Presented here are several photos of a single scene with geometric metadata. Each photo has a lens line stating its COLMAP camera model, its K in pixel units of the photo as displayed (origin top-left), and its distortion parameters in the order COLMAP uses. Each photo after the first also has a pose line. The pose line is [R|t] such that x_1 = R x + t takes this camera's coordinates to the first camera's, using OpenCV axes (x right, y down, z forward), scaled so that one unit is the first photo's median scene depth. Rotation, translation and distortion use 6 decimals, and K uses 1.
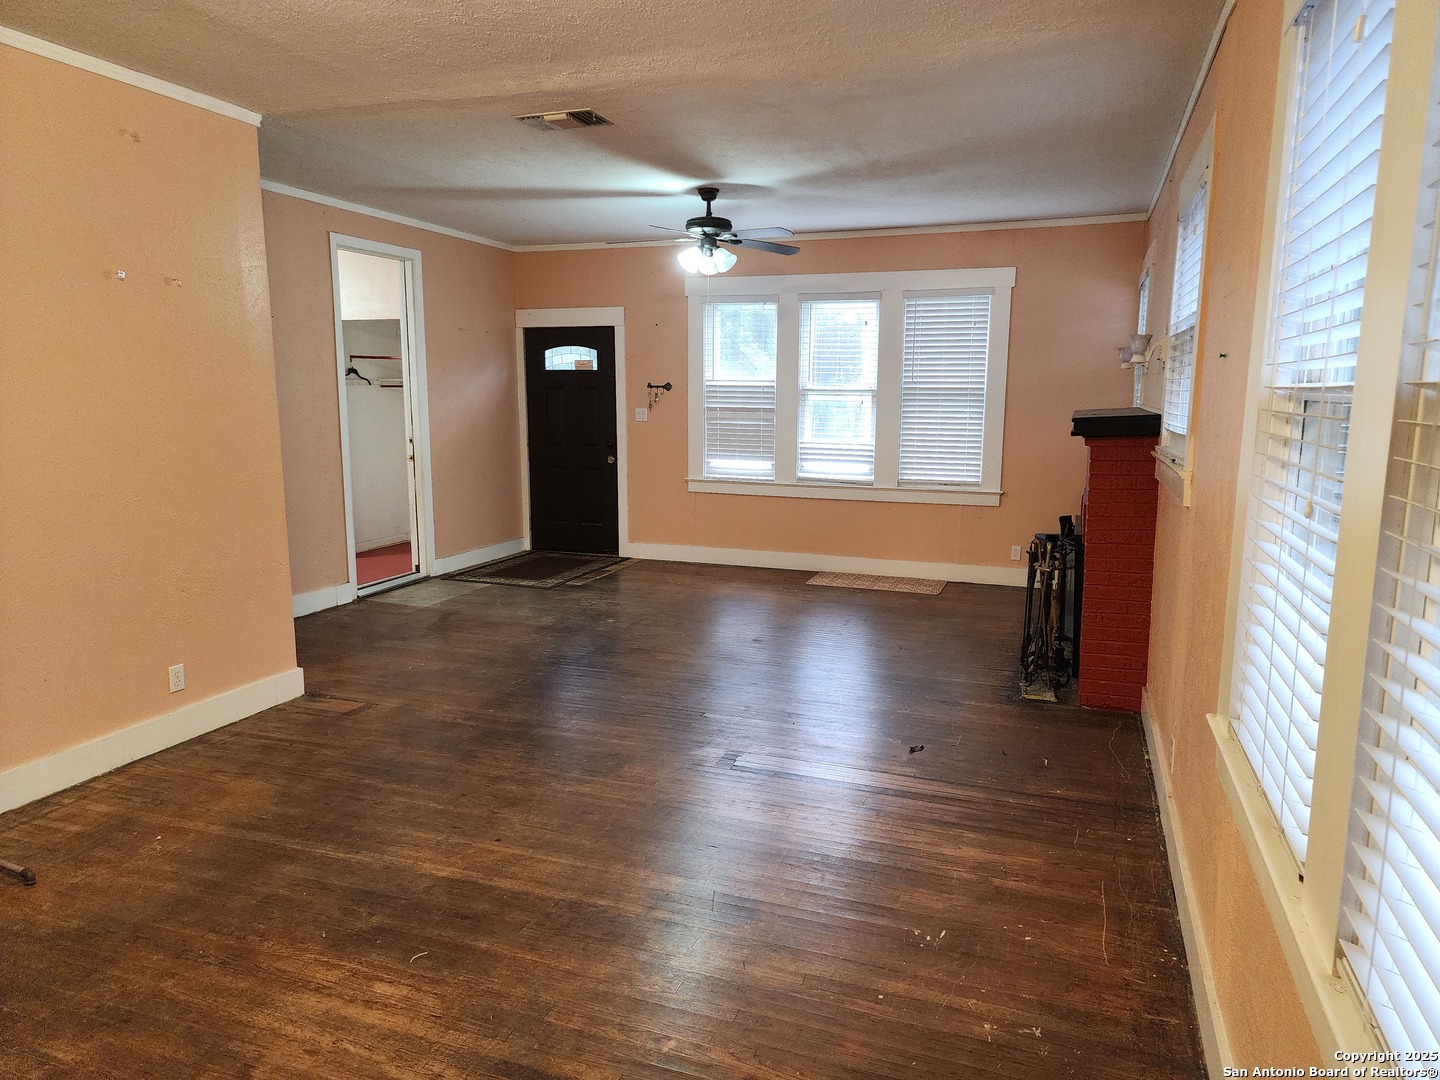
lens RADIAL K [[961.4, 0, 730.0], [0, 961.4, 548.9], [0, 0, 1]] dist [0.068377, -0.043870]
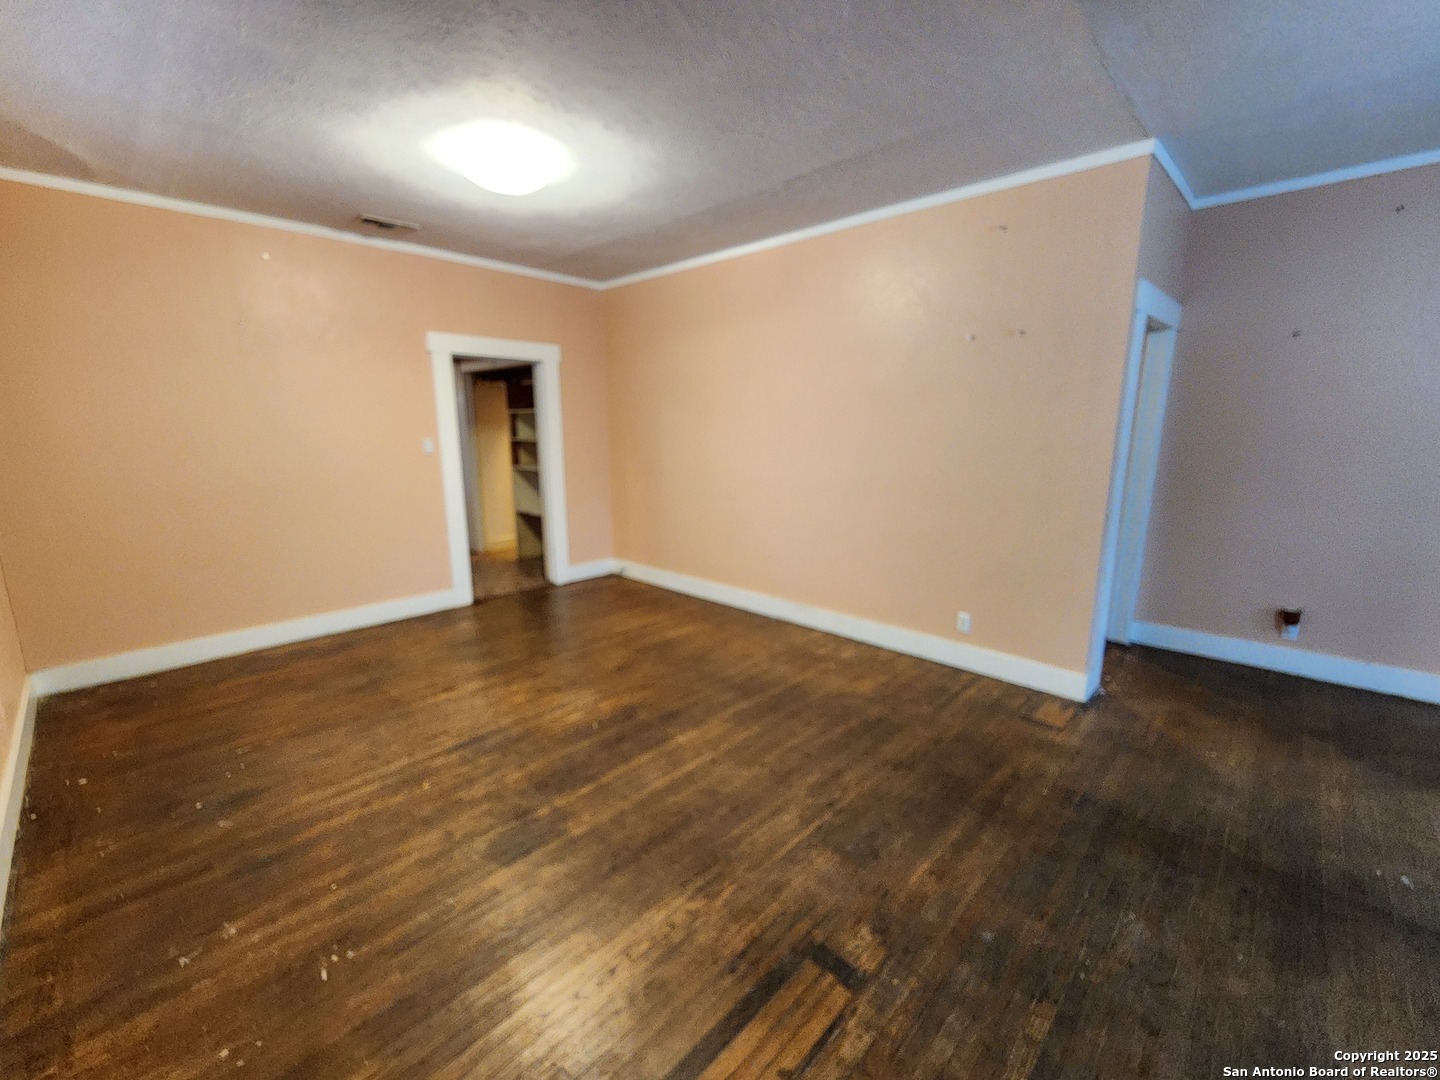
lens RADIAL K [[594.1, 0, 713.5], [0, 594.1, 550.2], [0, 0, 1]] dist [-0.001148, 0.000198]
pose [[-0.412492, 0.192835, -0.890317, 0.431216], [-0.146077, 0.950689, 0.273590, -0.197227], [0.899173, 0.242909, -0.363983, 1.248250]]
